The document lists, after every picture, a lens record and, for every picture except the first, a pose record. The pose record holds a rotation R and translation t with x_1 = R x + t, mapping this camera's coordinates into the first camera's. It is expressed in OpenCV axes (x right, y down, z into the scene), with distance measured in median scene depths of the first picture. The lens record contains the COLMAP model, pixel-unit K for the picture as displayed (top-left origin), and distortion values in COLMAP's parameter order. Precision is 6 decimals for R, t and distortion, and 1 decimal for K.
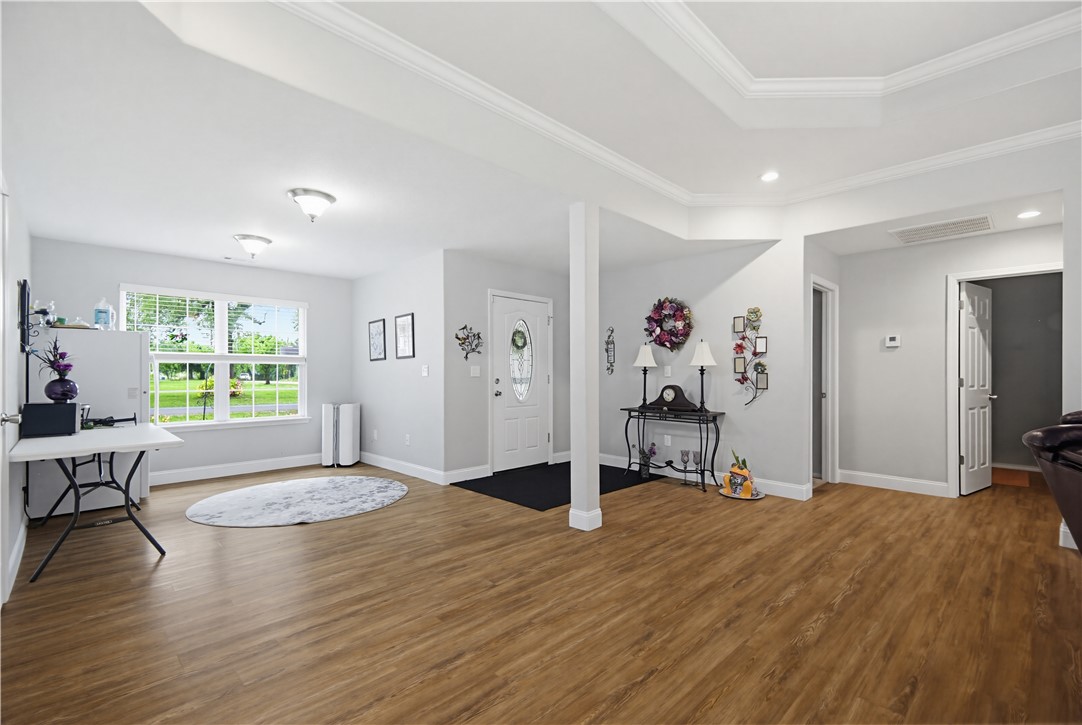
lens RADIAL K [[479.0, 0, 536.7], [0, 479.0, 369.8], [0, 0, 1]] dist [0.020901, -0.006488]
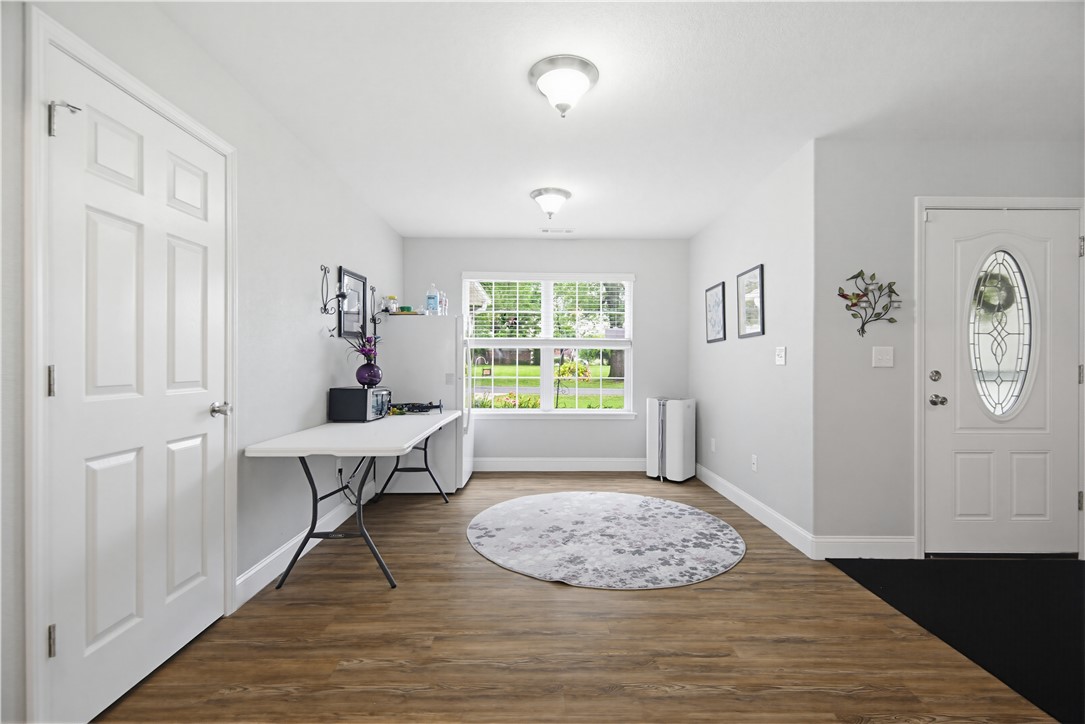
lens RADIAL K [[480.4, 0, 536.0], [0, 480.4, 361.0], [0, 0, 1]] dist [0.020901, -0.006488]
pose [[0.727653, 0.005413, -0.685924, -0.040481], [-0.000202, 0.999971, 0.007677, 0.004147], [0.685945, -0.005448, 0.727633, 0.356869]]
